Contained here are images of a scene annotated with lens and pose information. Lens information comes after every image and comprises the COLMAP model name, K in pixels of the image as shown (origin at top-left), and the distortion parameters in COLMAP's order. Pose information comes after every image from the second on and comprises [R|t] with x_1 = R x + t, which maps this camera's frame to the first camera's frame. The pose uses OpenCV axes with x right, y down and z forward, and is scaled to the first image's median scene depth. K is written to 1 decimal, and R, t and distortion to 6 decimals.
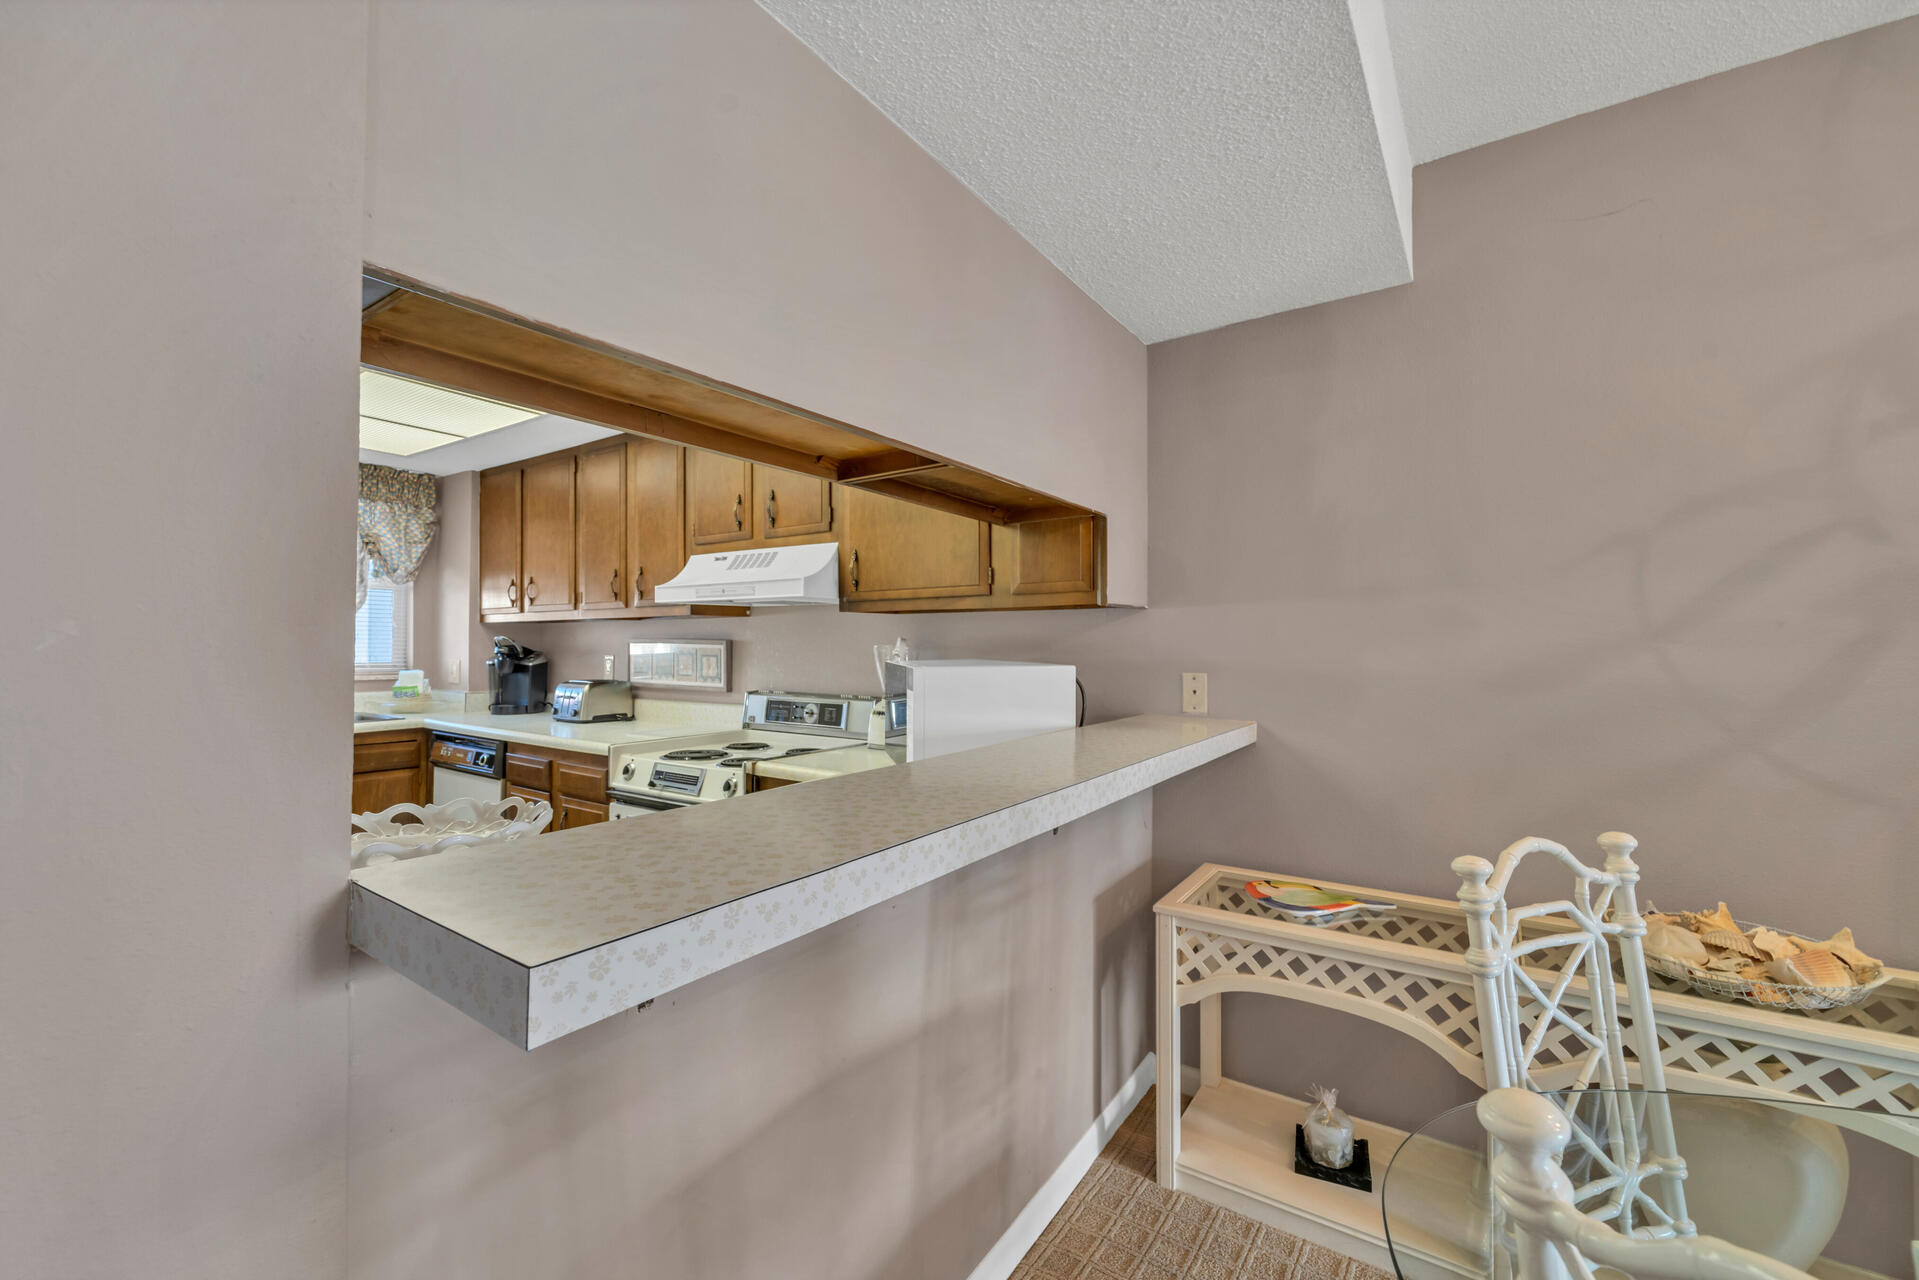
lens RADIAL K [[788.8, 0, 936.5], [0, 788.8, 634.1], [0, 0, 1]] dist [-0.002858, 0.000383]
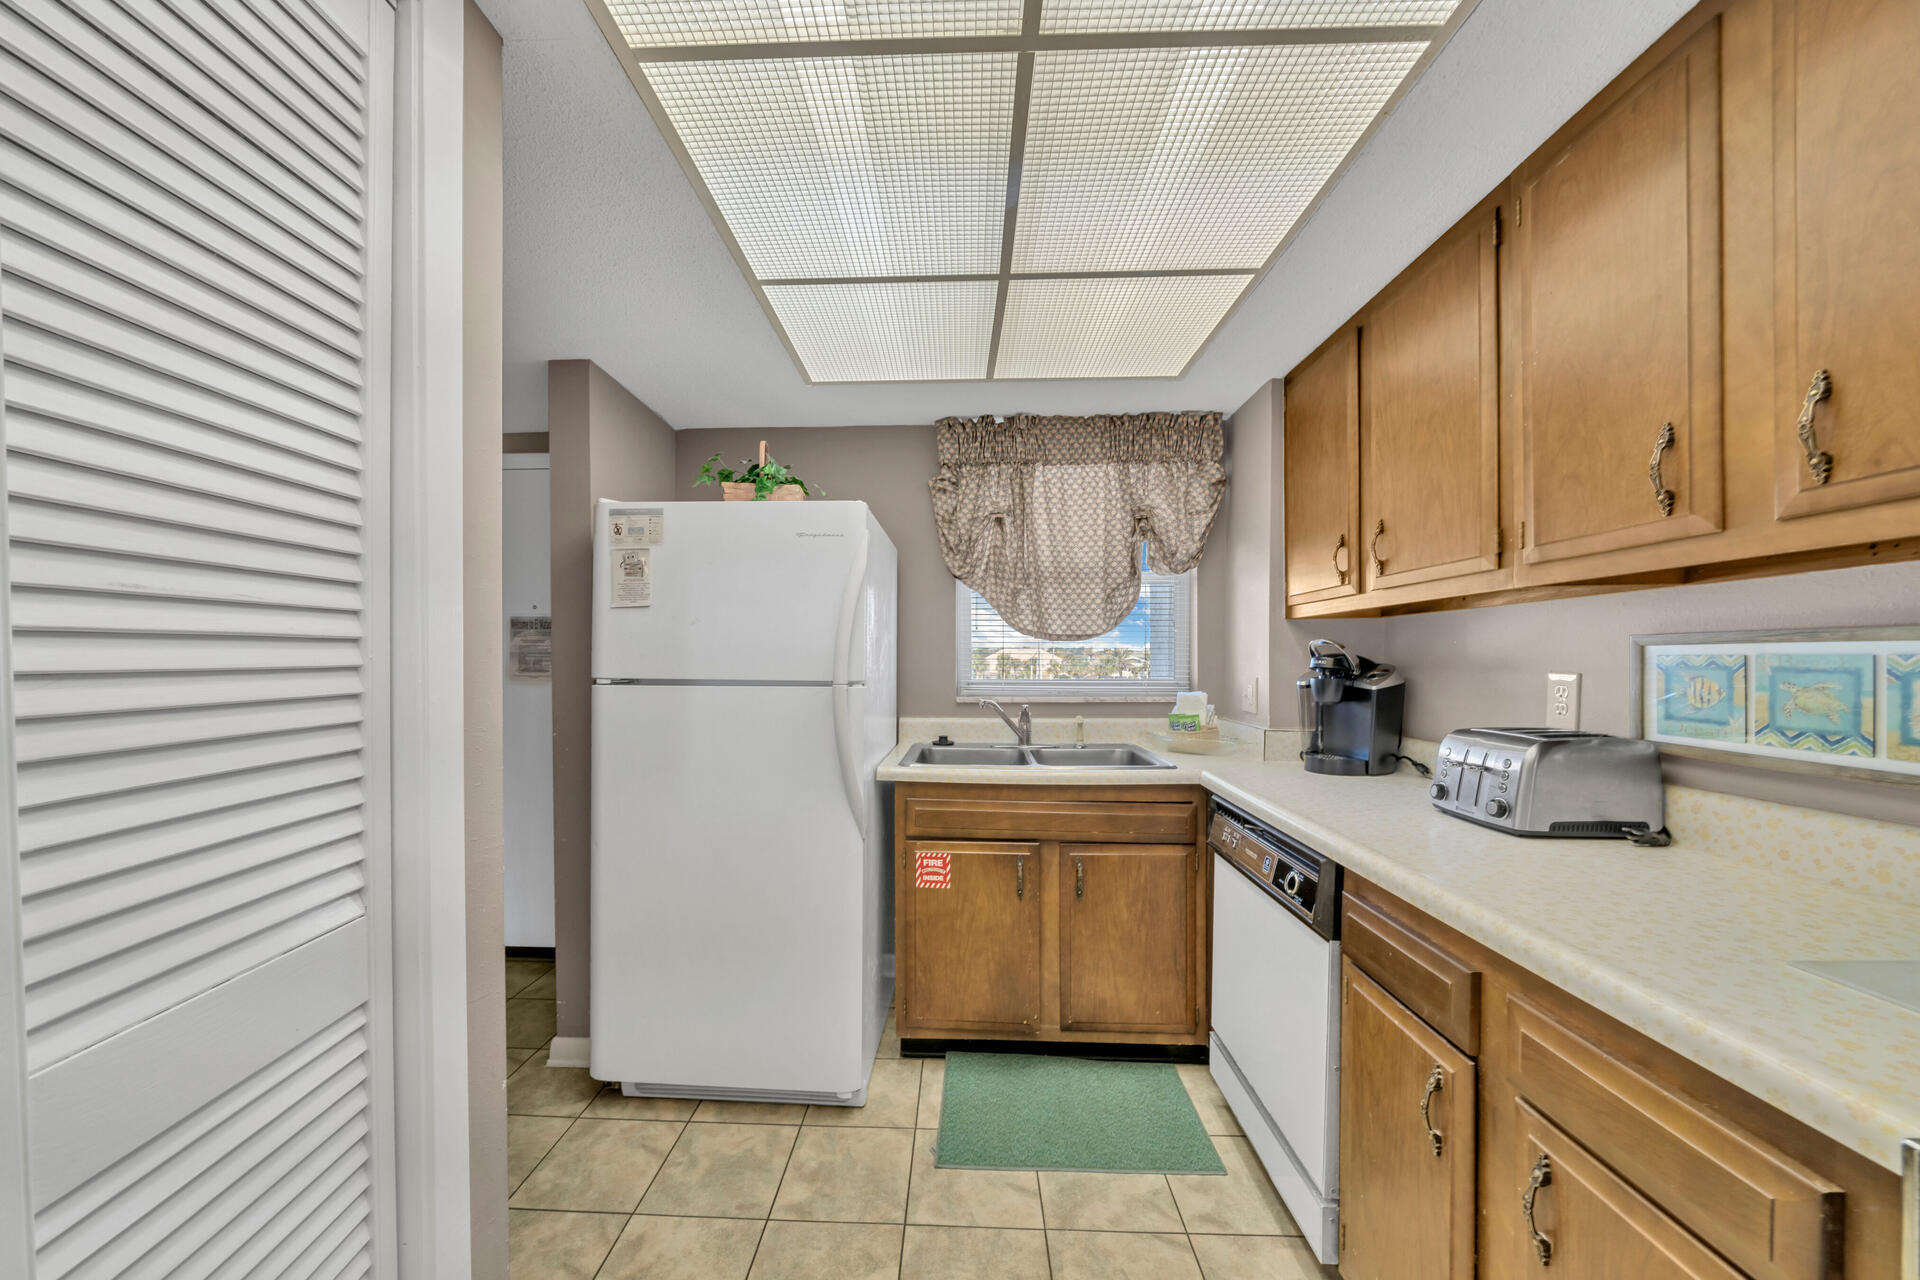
lens RADIAL K [[836.8, 0, 862.0], [0, 836.8, 665.1], [0, 0, 1]] dist [-0.001075, -0.000292]
pose [[0.542828, 0.003073, -0.839839, -0.214260], [0.015582, 0.999784, 0.013730, 0.008335], [0.839700, -0.020539, 0.542663, 0.373737]]
